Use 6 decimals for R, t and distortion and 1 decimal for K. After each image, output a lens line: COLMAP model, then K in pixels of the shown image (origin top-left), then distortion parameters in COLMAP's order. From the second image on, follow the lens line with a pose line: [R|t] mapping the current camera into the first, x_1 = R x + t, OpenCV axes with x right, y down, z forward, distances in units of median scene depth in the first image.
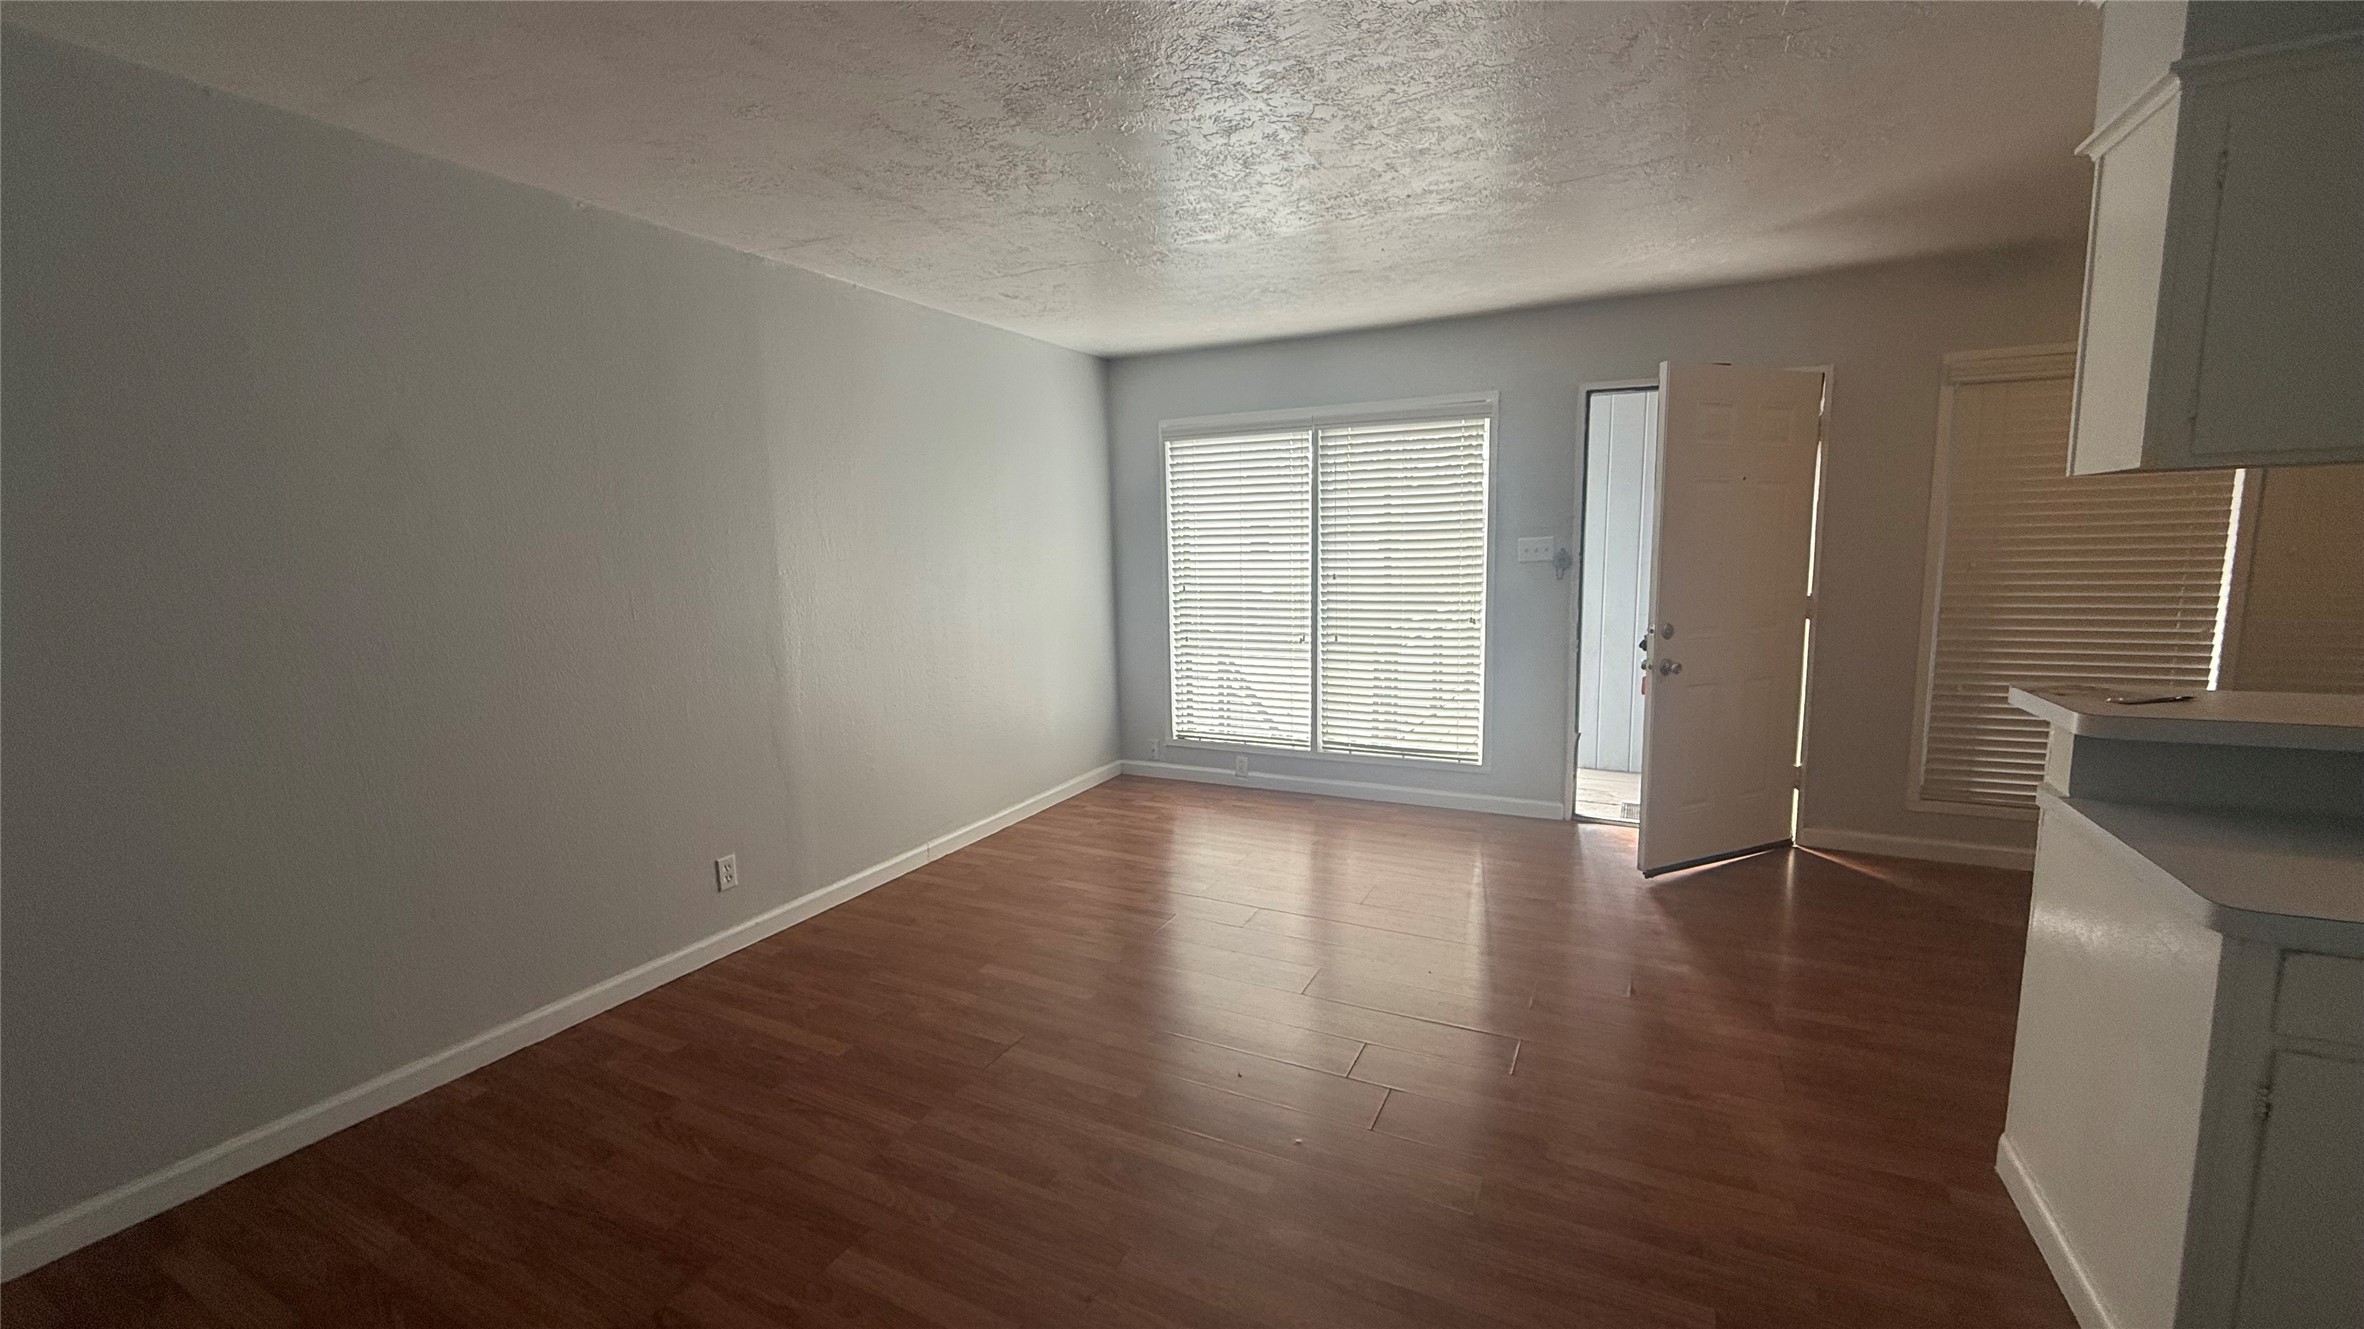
lens RADIAL K [[940.5, 0, 1177.7], [0, 940.5, 669.4], [0, 0, 1]] dist [-0.000436, -0.000065]
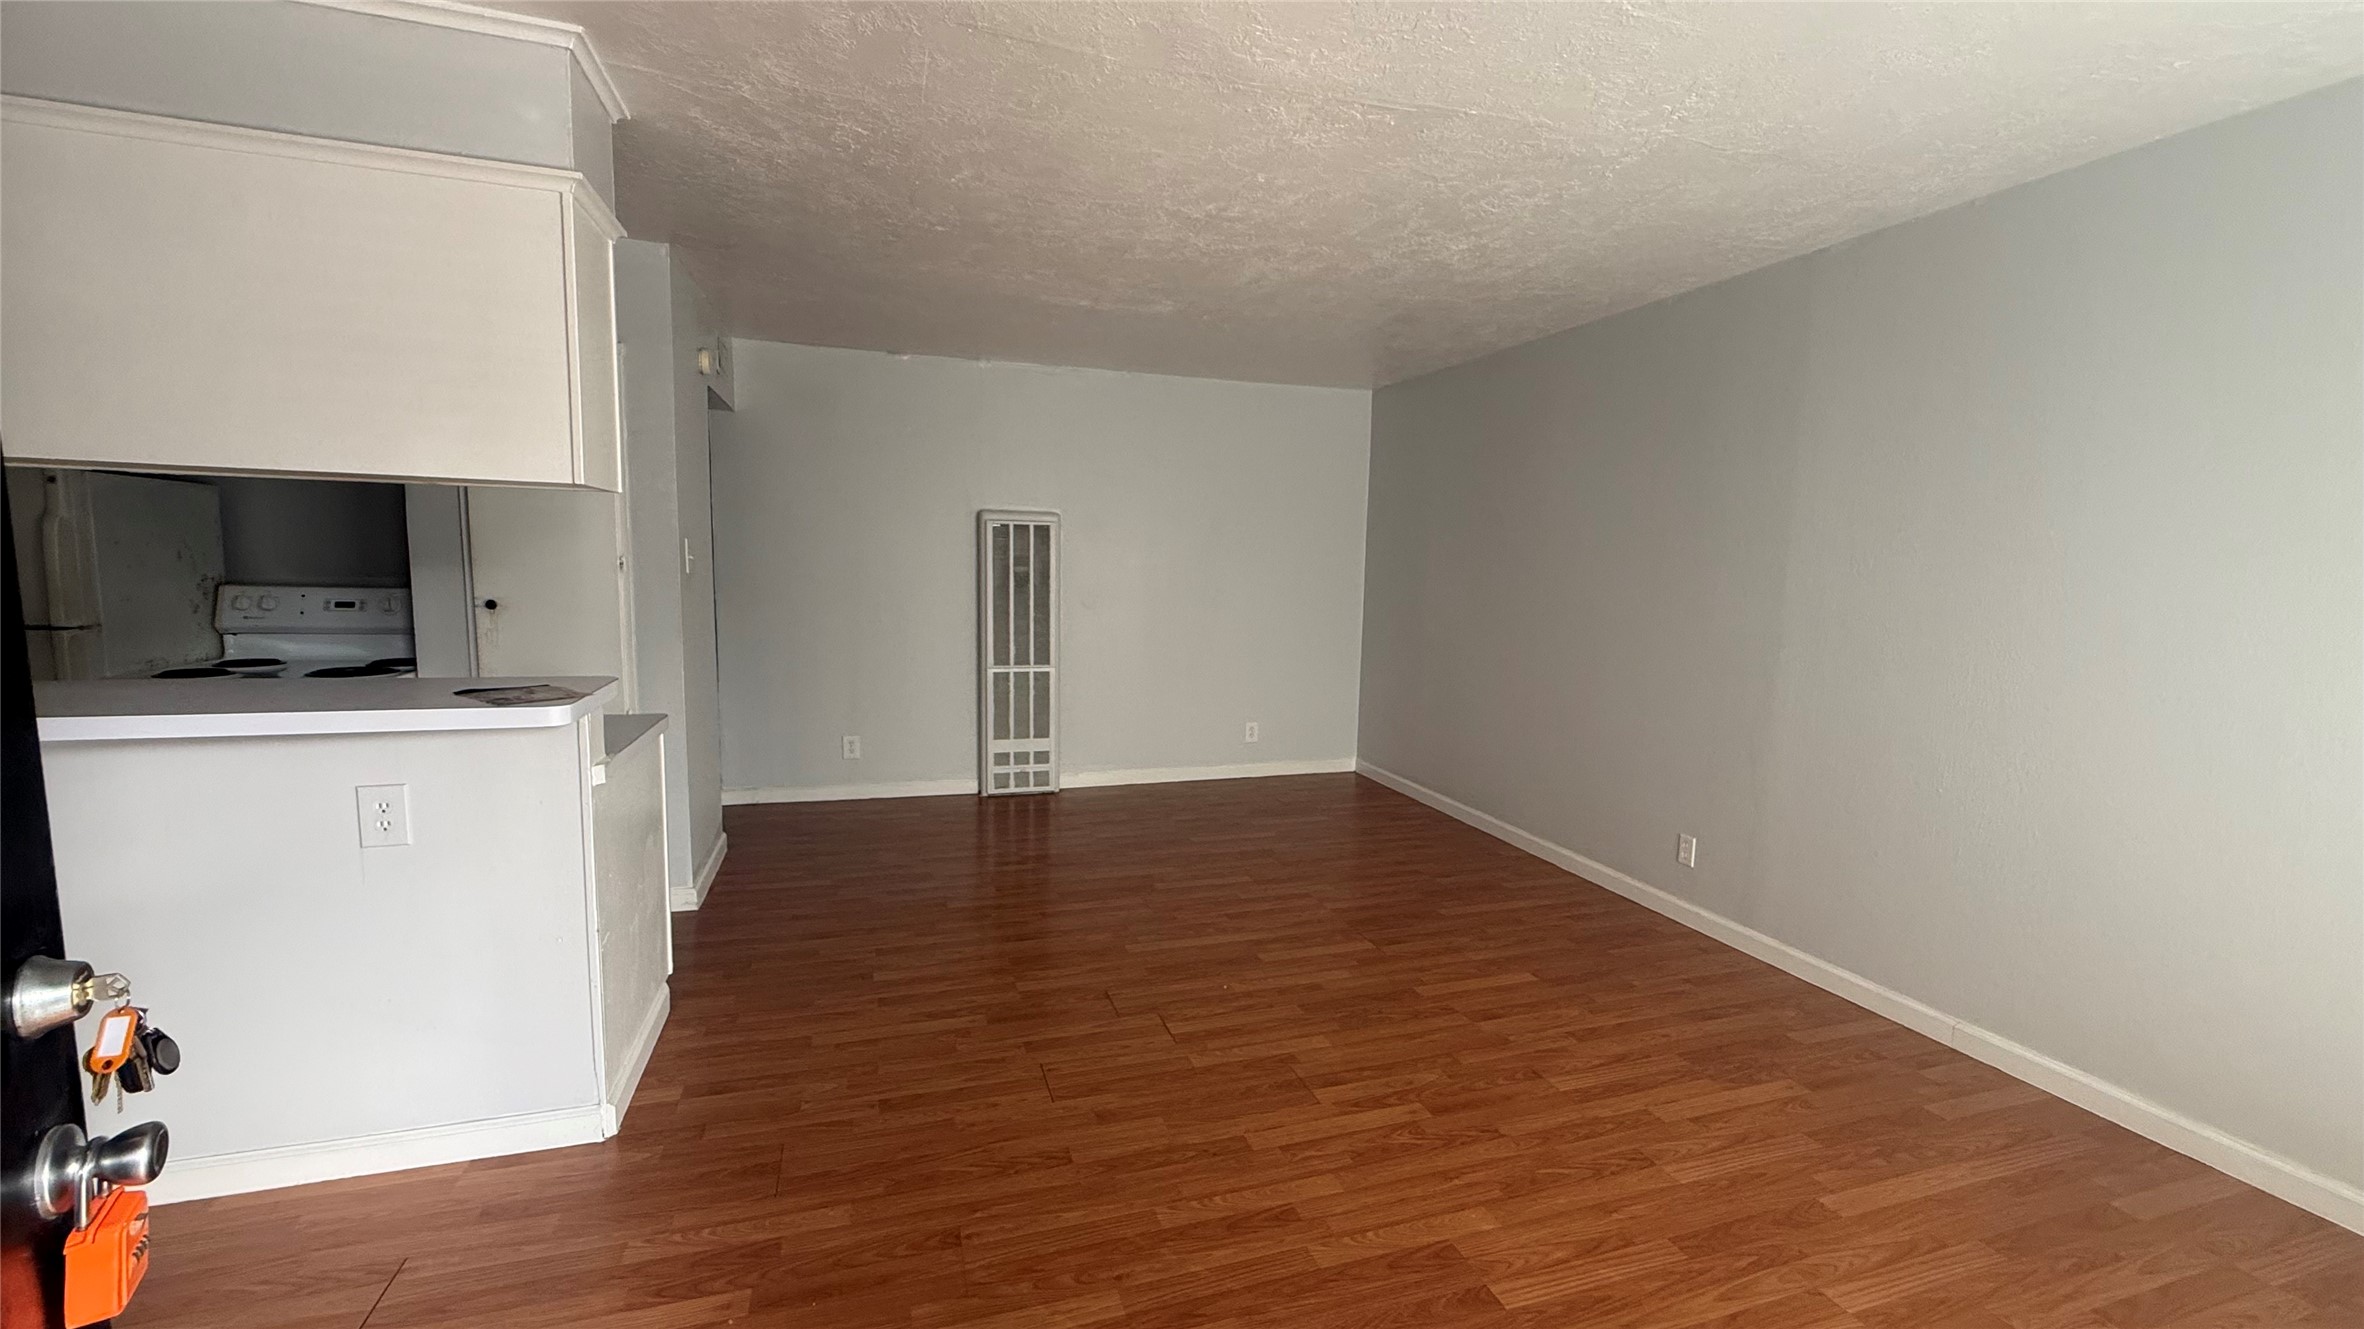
lens RADIAL K [[940.5, 0, 1177.7], [0, 940.5, 669.4], [0, 0, 1]] dist [-0.000436, -0.000065]
pose [[-0.714373, 0.085803, -0.694484, 0.781110], [-0.103894, 0.968449, 0.226521, -0.200484], [0.692009, 0.233973, -0.682920, 1.437421]]
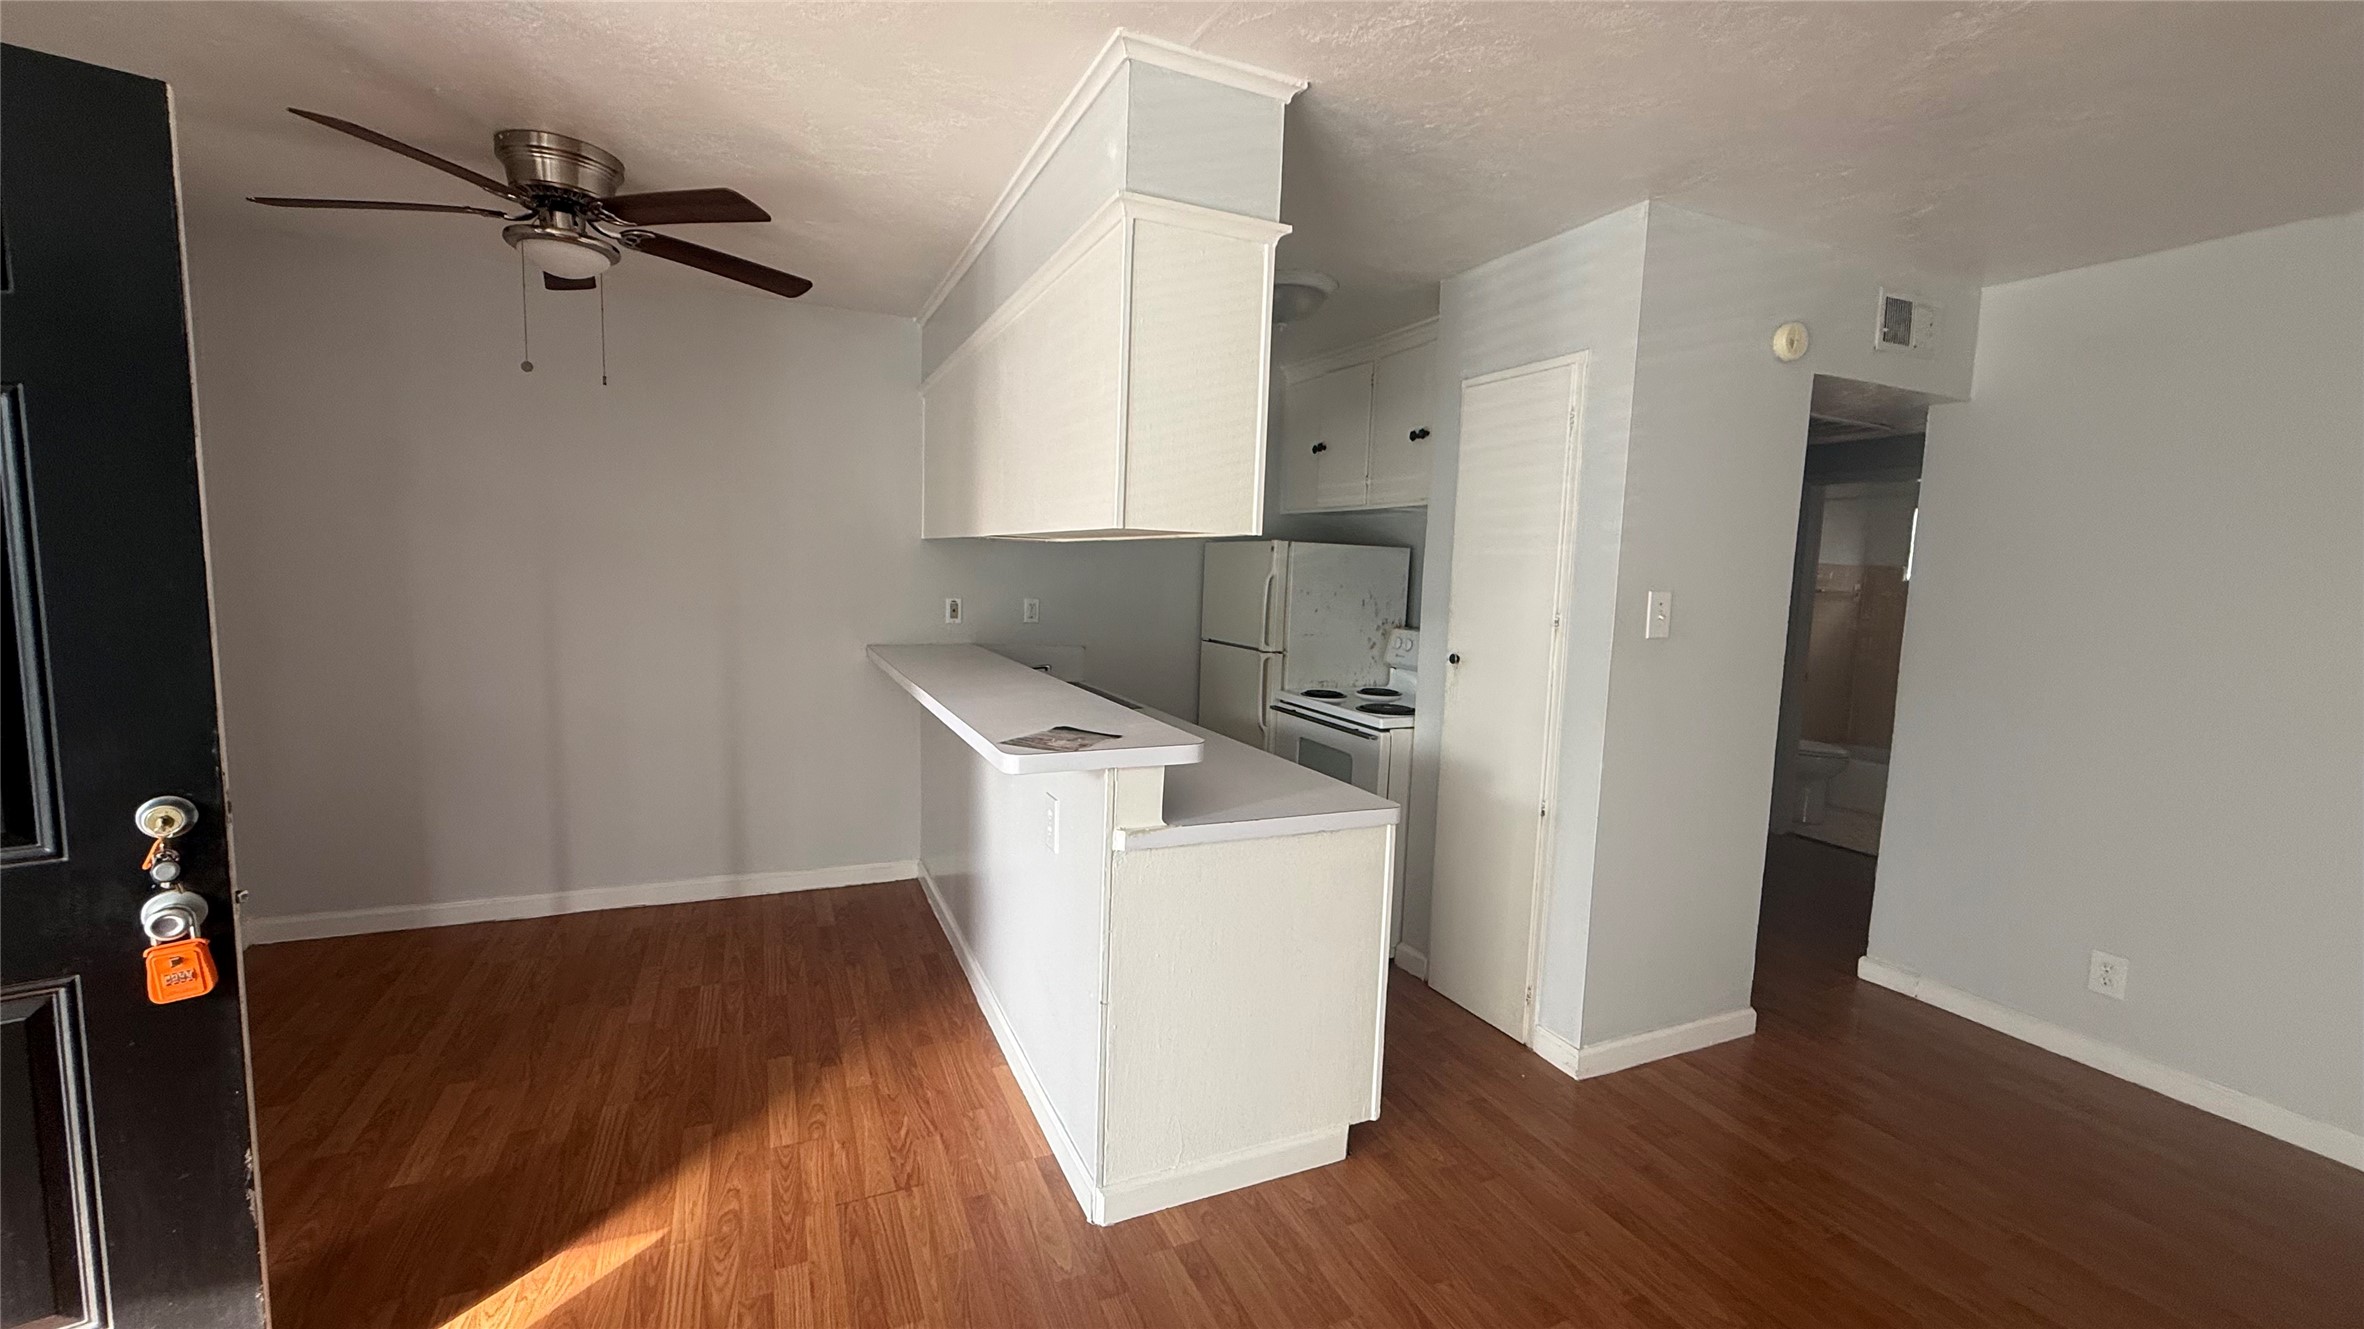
lens RADIAL K [[940.5, 0, 1177.7], [0, 940.5, 669.4], [0, 0, 1]] dist [-0.000436, -0.000065]
pose [[-0.774244, -0.070284, 0.628972, 0.163489], [0.071063, 0.977875, 0.196749, -0.160813], [-0.628885, 0.197029, -0.752119, 1.110078]]
